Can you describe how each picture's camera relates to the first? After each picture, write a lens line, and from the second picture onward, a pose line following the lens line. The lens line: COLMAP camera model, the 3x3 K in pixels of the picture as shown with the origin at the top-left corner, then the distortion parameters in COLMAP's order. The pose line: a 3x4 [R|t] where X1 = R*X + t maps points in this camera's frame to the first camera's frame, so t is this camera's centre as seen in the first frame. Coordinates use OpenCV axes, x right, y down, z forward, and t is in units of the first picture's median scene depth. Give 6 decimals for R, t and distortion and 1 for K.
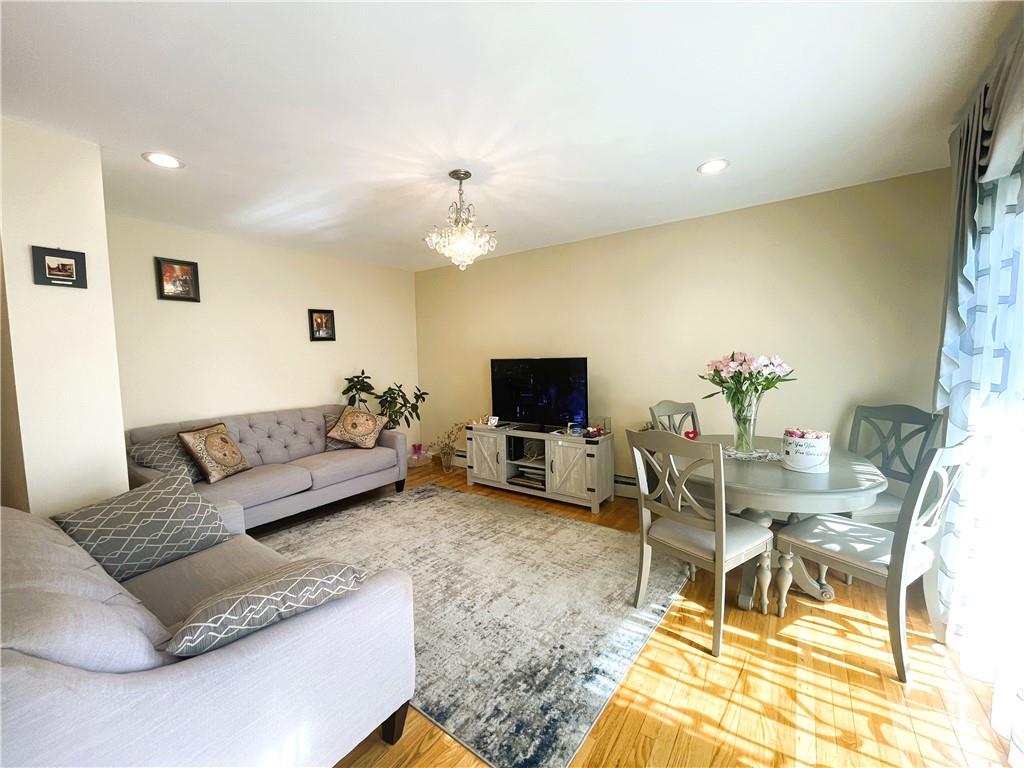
lens RADIAL K [[418.5, 0, 509.5], [0, 418.5, 387.4], [0, 0, 1]] dist [0.004537, -0.001699]
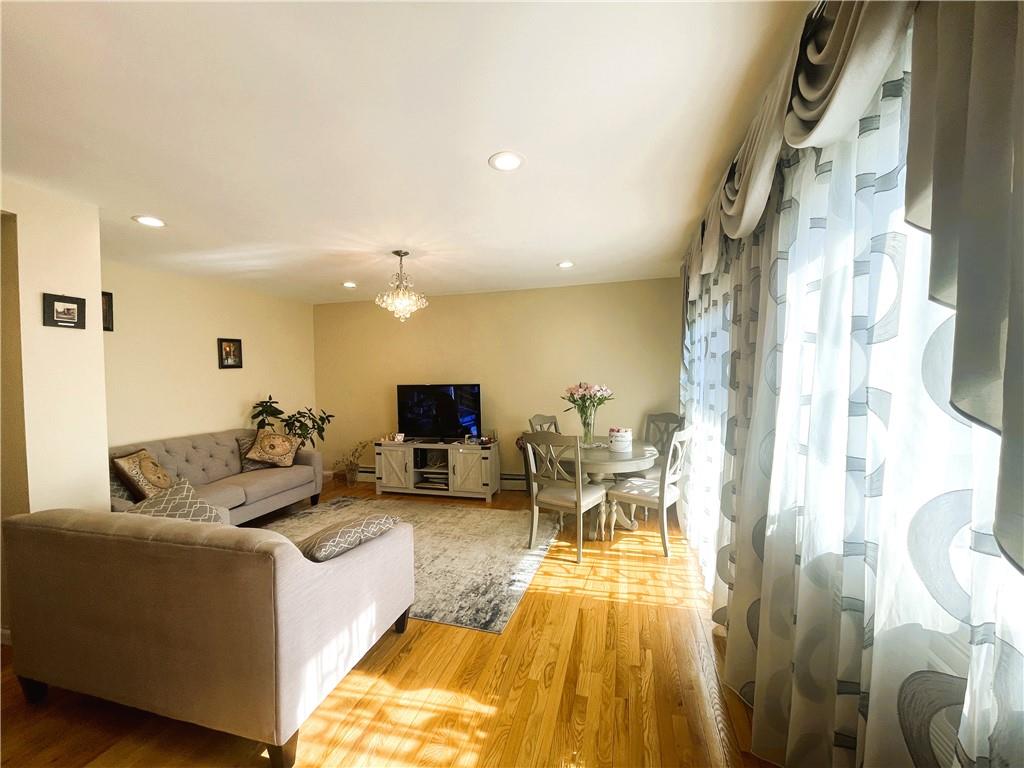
lens RADIAL K [[418.5, 0, 514.6], [0, 418.5, 390.1], [0, 0, 1]] dist [0.004537, -0.001699]
pose [[0.937570, -0.008133, 0.347701, -0.273602], [0.023561, 0.998915, -0.040167, 0.004663], [-0.346997, 0.045851, 0.936745, -0.432381]]
